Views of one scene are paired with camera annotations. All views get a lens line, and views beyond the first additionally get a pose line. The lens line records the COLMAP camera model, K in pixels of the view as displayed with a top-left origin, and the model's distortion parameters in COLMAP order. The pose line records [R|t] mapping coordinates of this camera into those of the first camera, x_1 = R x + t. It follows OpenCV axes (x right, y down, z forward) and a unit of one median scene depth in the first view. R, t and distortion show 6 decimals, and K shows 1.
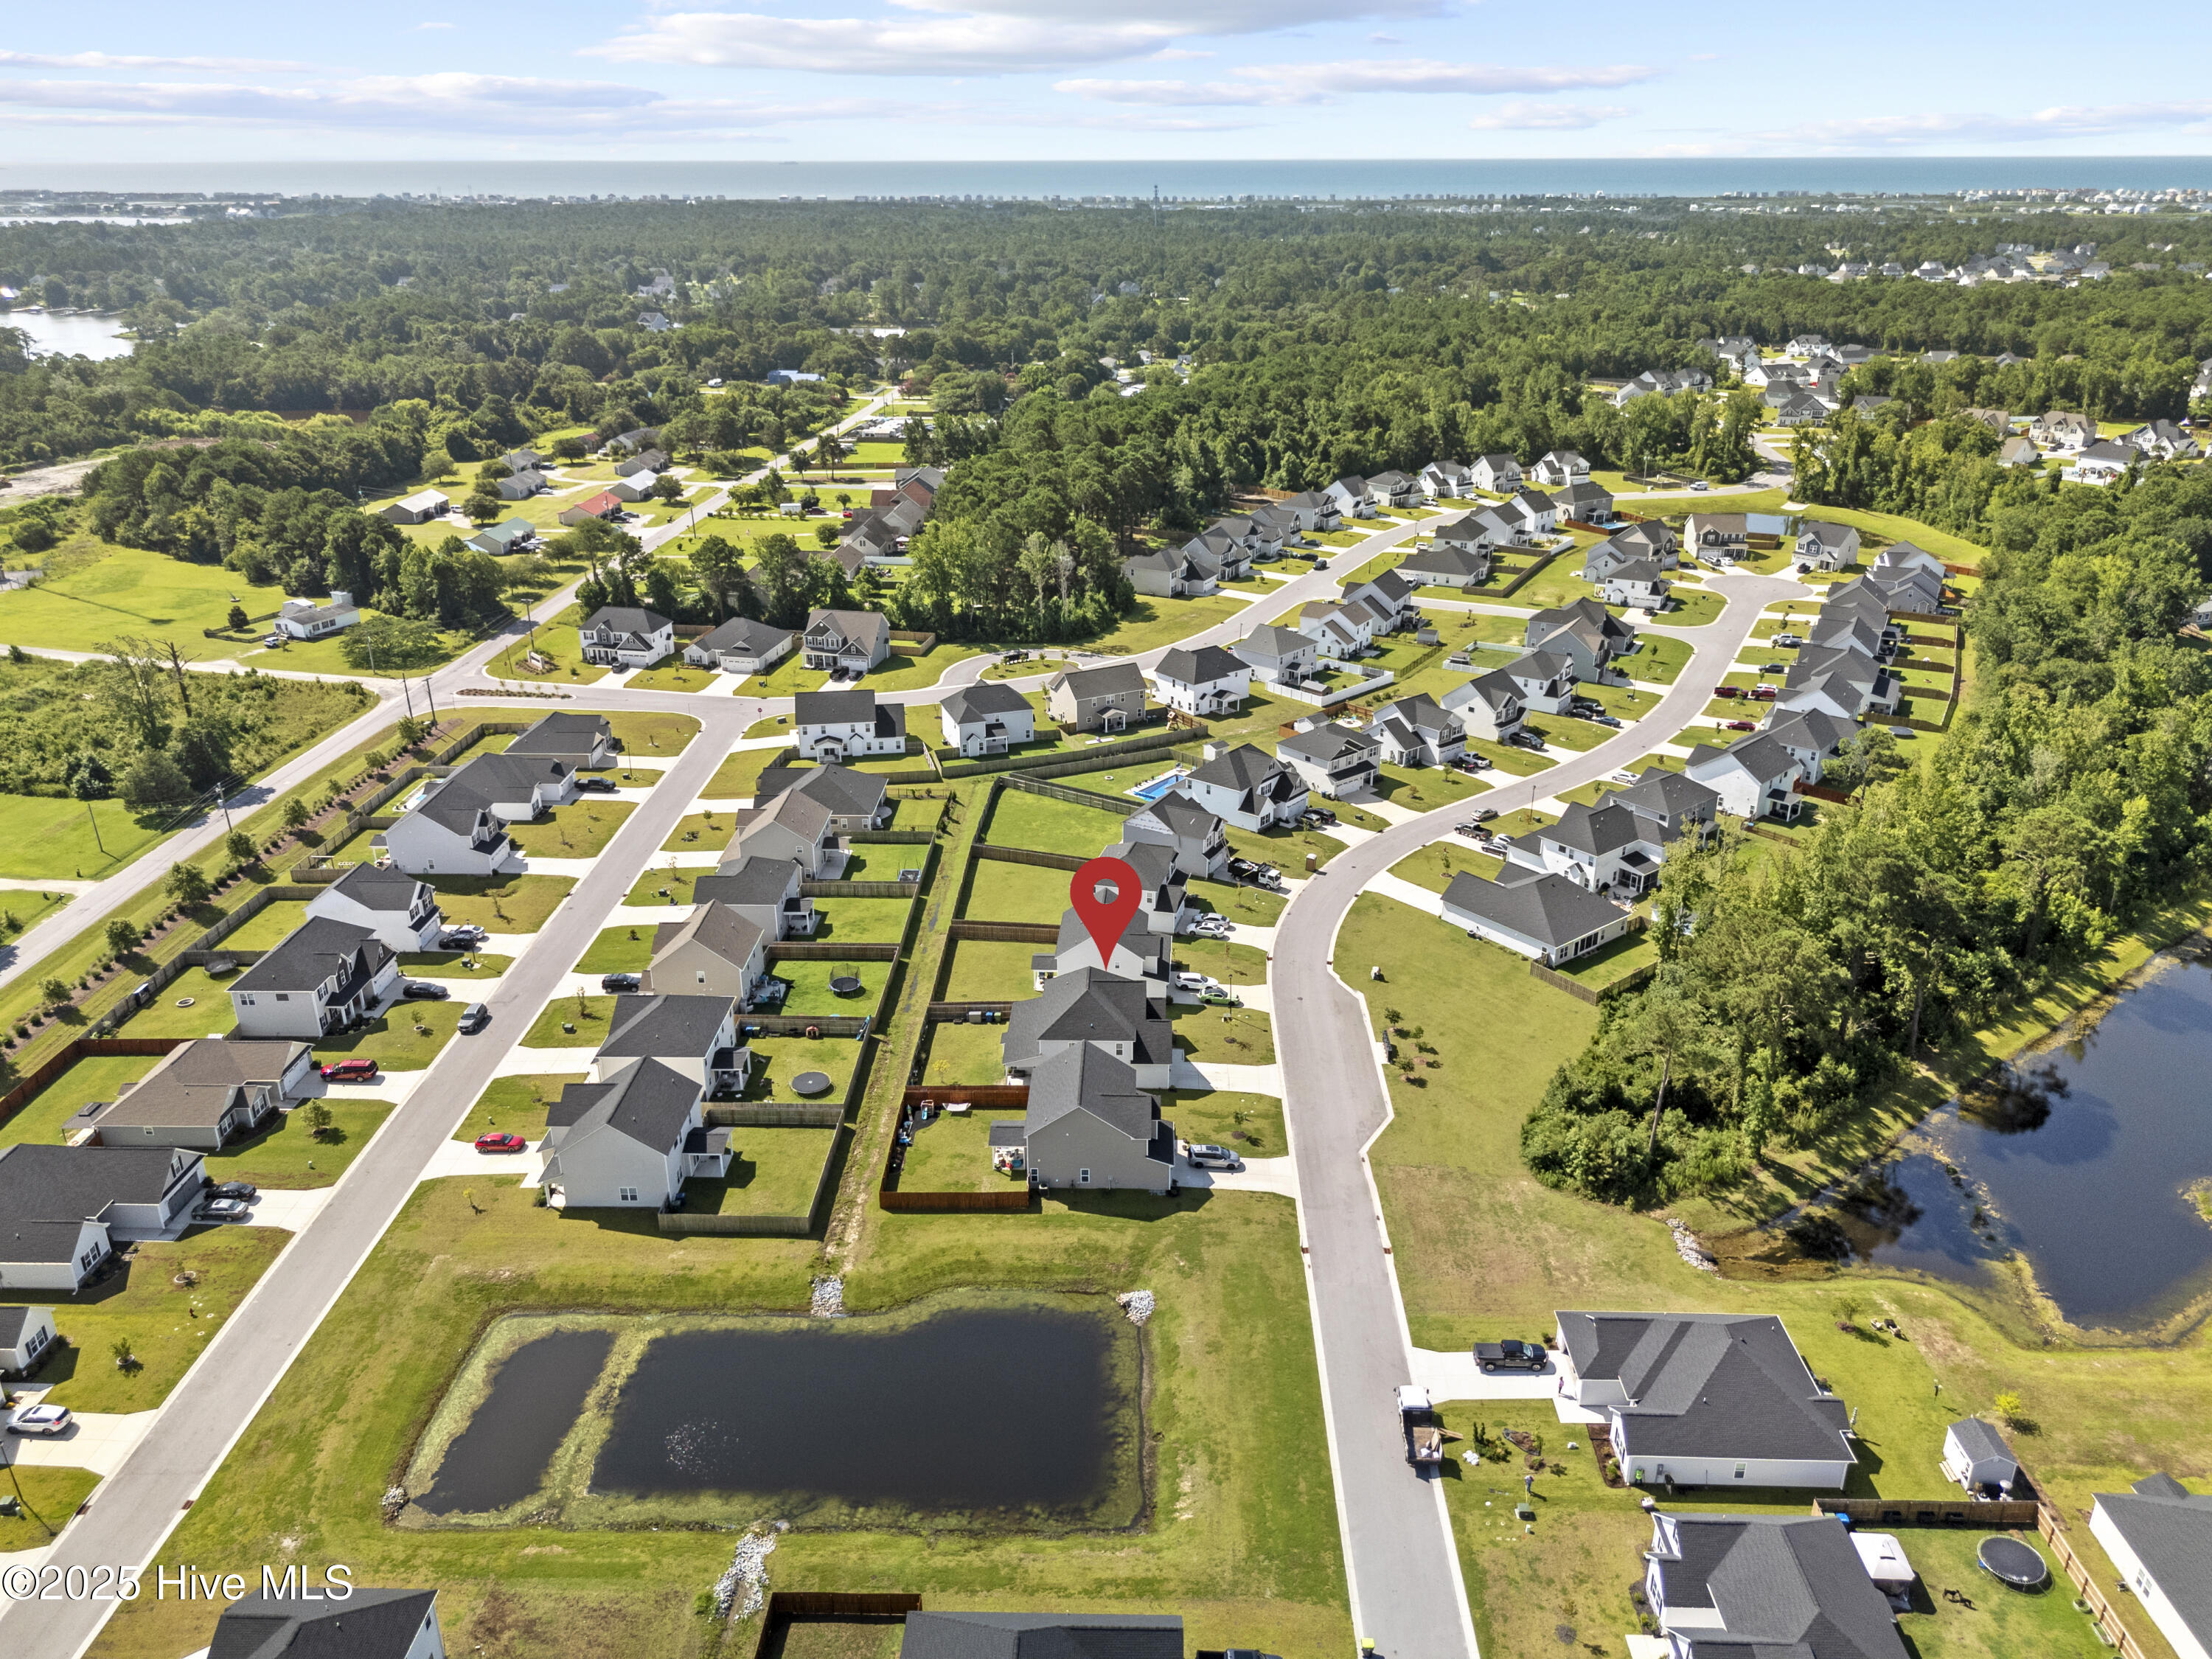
lens RADIAL K [[1631.8, 0, 1113.0], [0, 1631.8, 827.8], [0, 0, 1]] dist [0.076576, -0.086452]
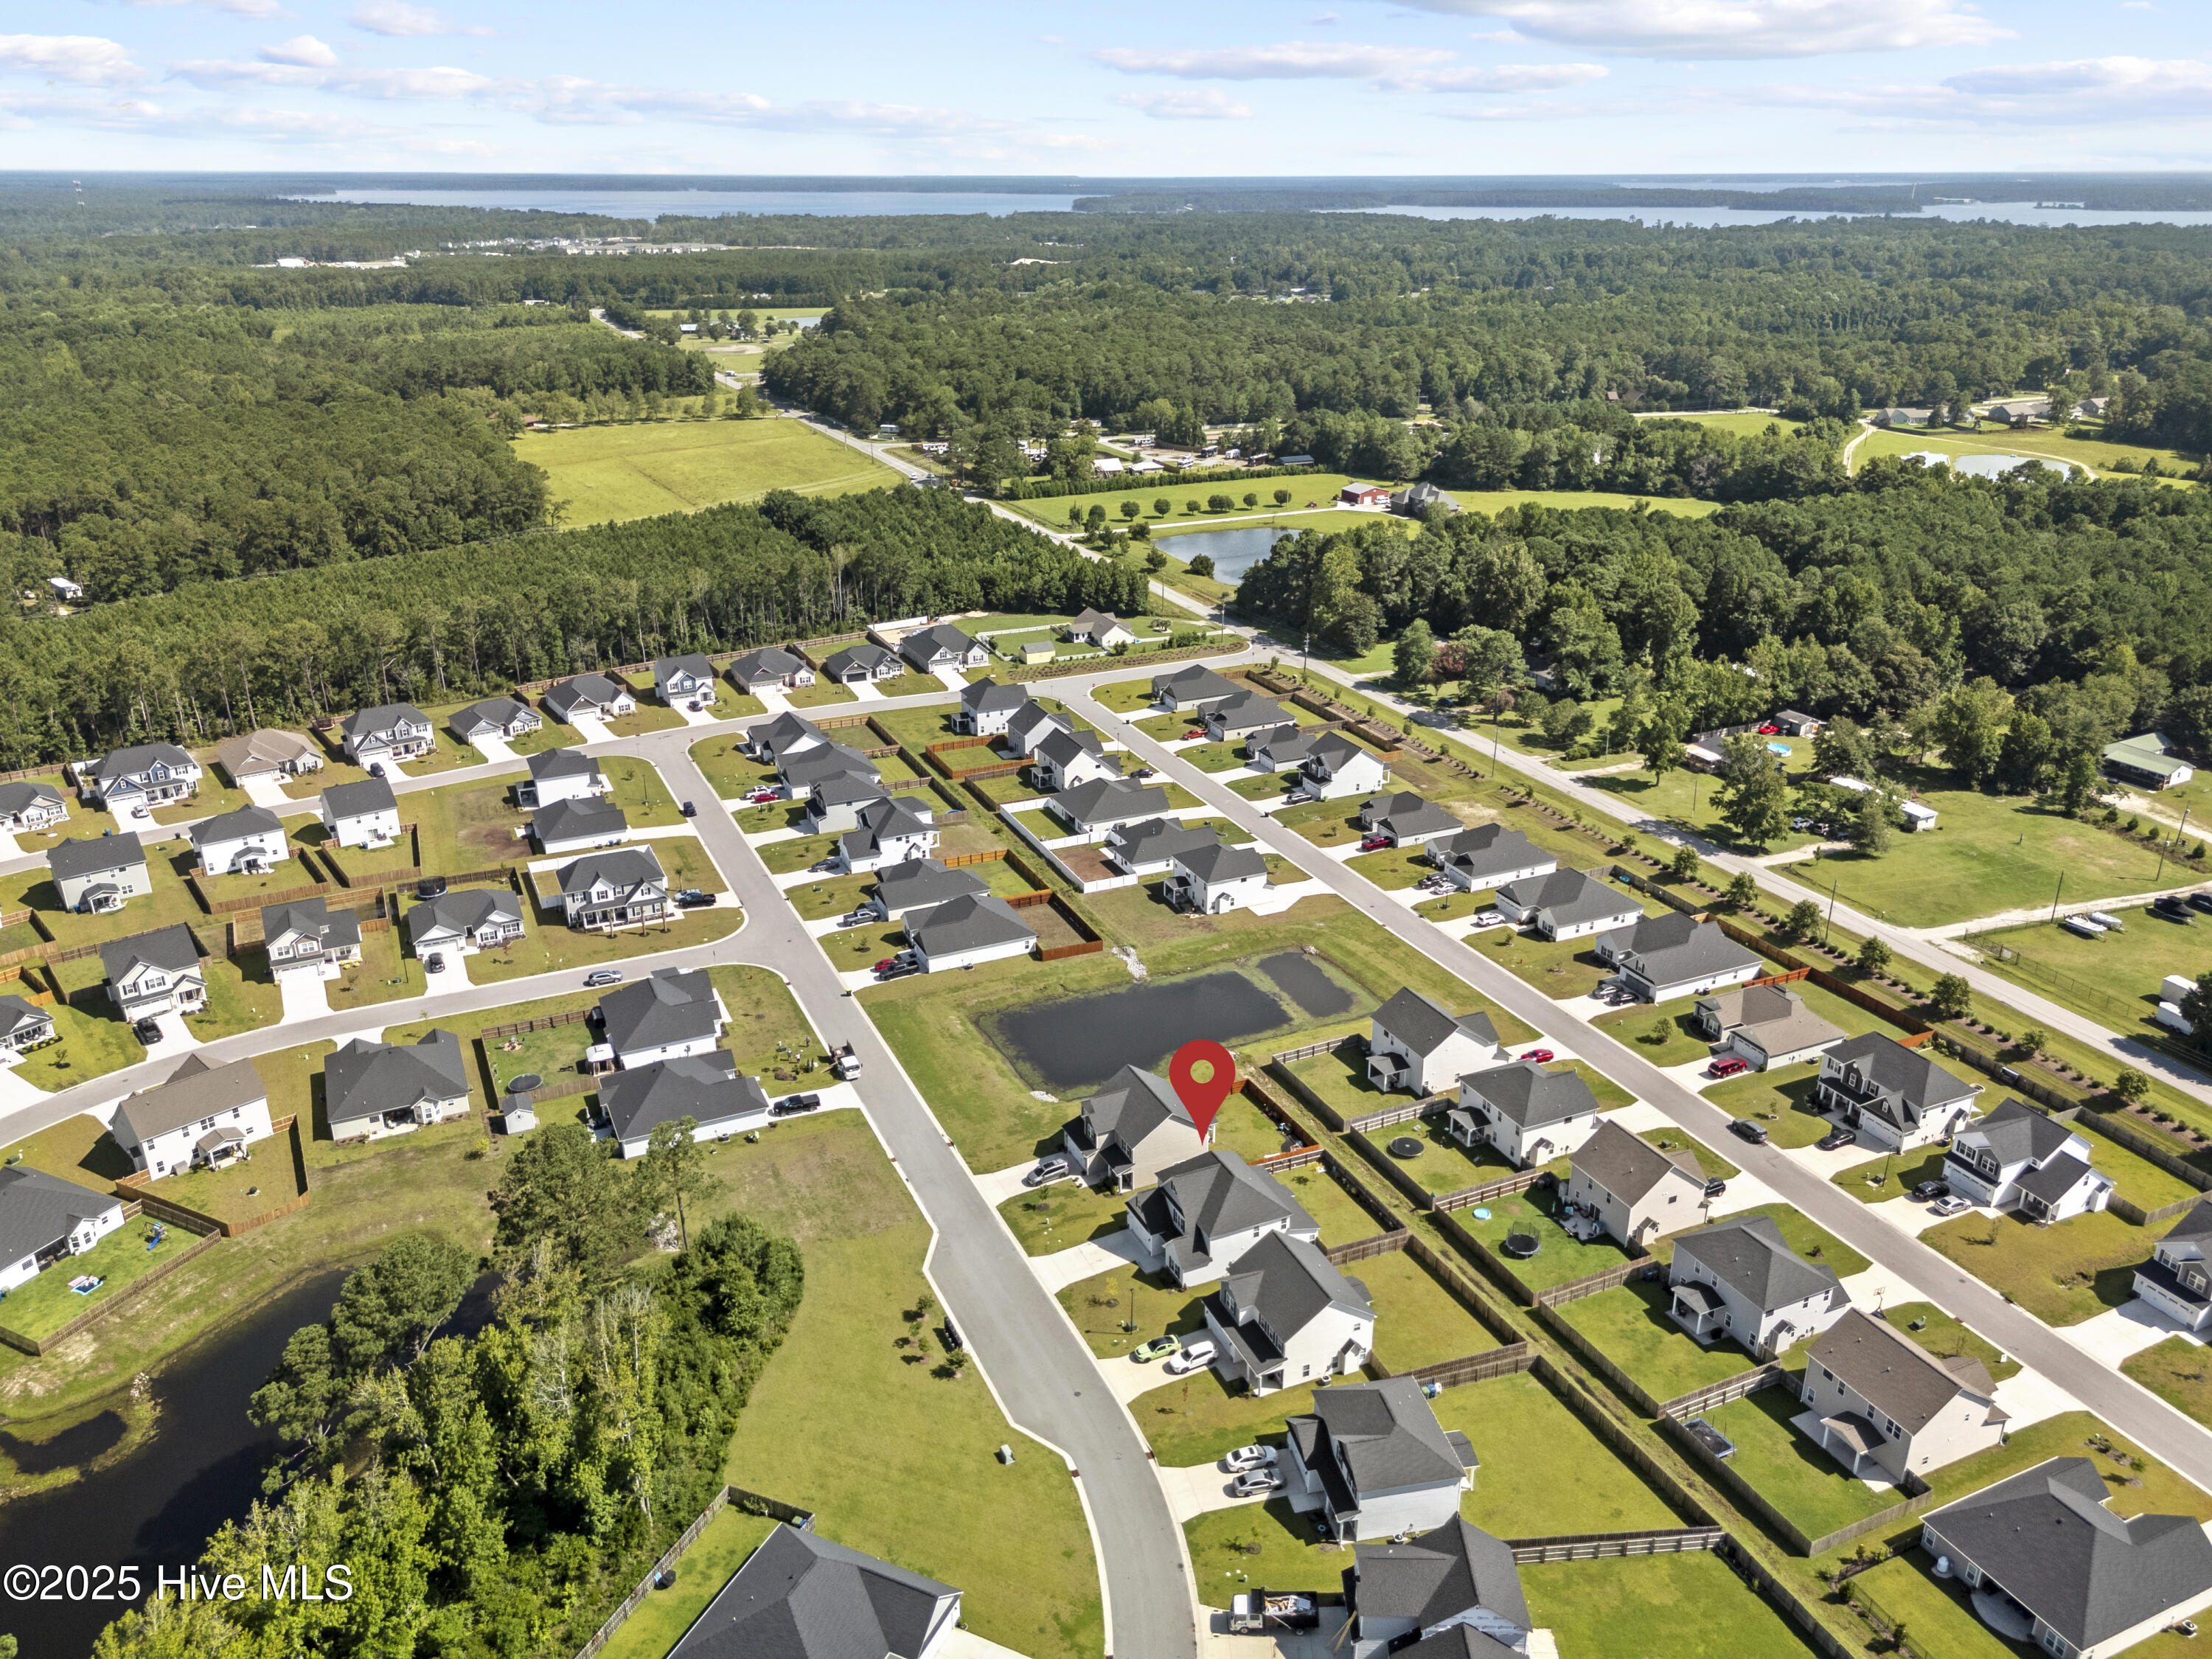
lens RADIAL K [[1621.1, 0, 1132.3], [0, 1621.1, 840.6], [0, 0, 1]] dist [0.083766, -0.079311]
pose [[-0.894454, 0.167189, -0.414729, 0.303544], [-0.172978, 0.725899, 0.665695, -0.517314], [0.412349, 0.667172, -0.620363, 1.050184]]
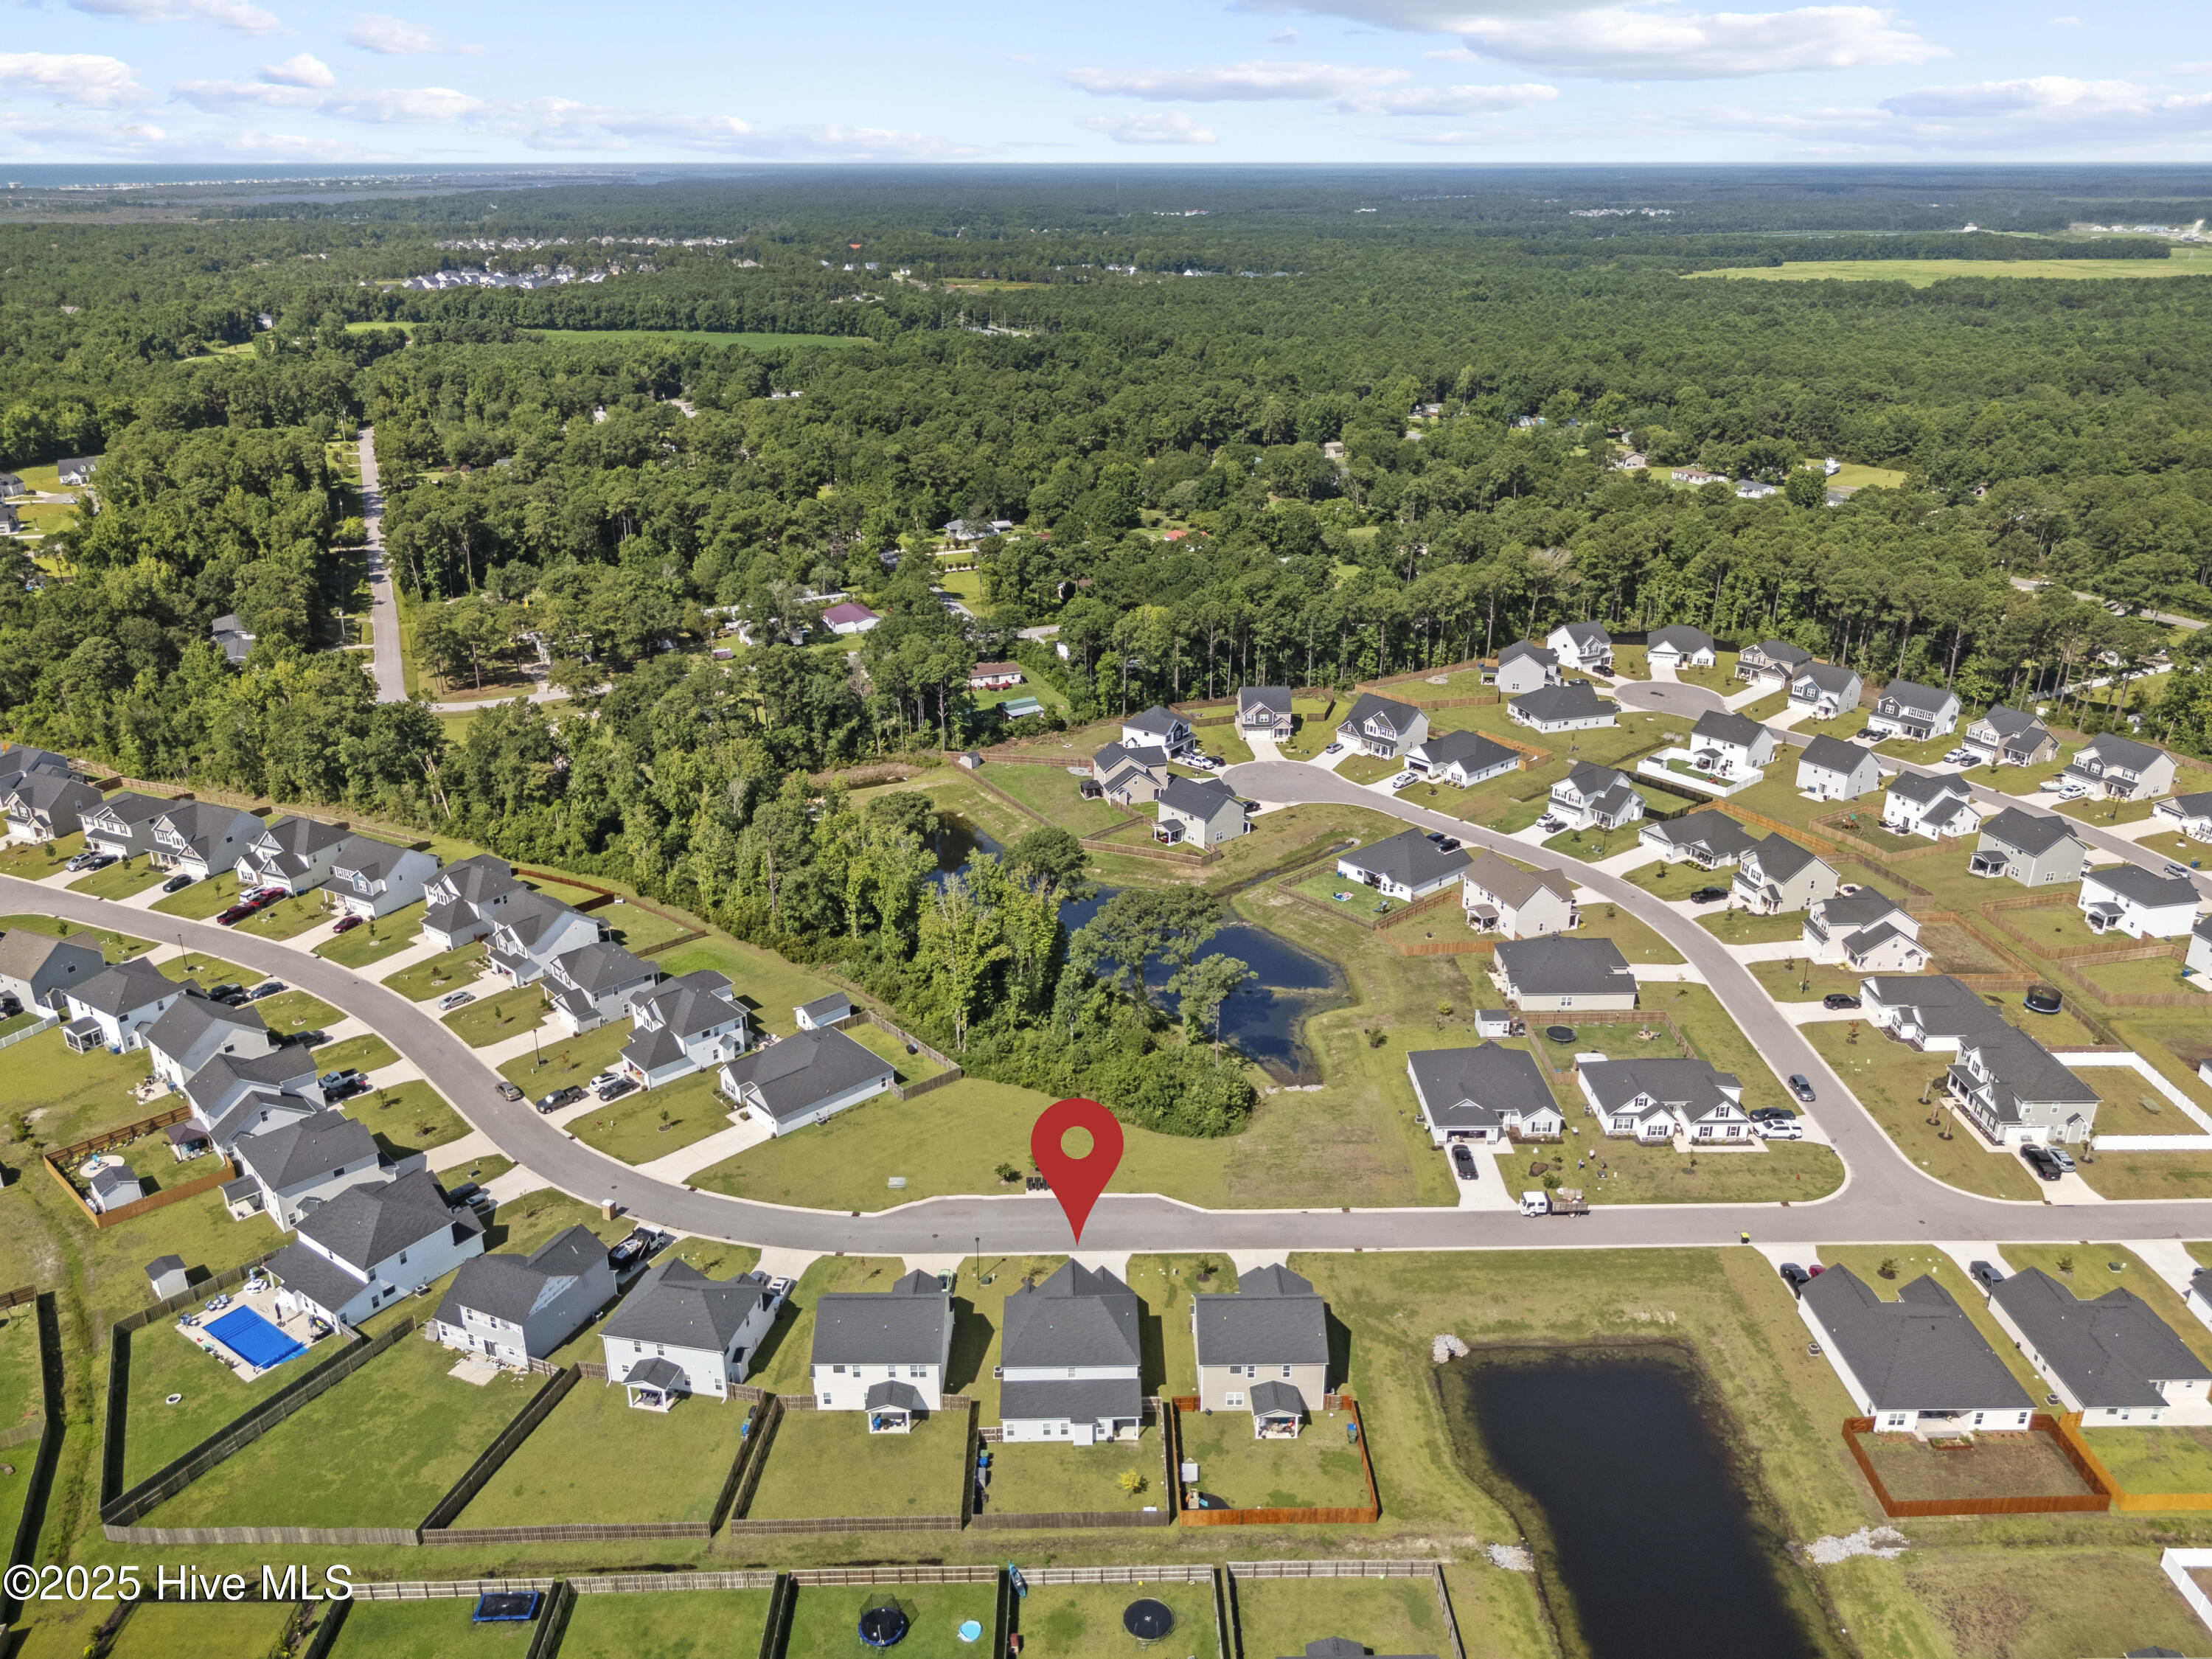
lens RADIAL K [[1631.8, 0, 1113.0], [0, 1631.8, 827.8], [0, 0, 1]] dist [0.076576, -0.086452]
pose [[-0.045429, -0.376589, 0.925266, -0.540530], [0.382272, 0.849171, 0.364386, -0.320707], [-0.922933, 0.370257, 0.105382, 0.558719]]
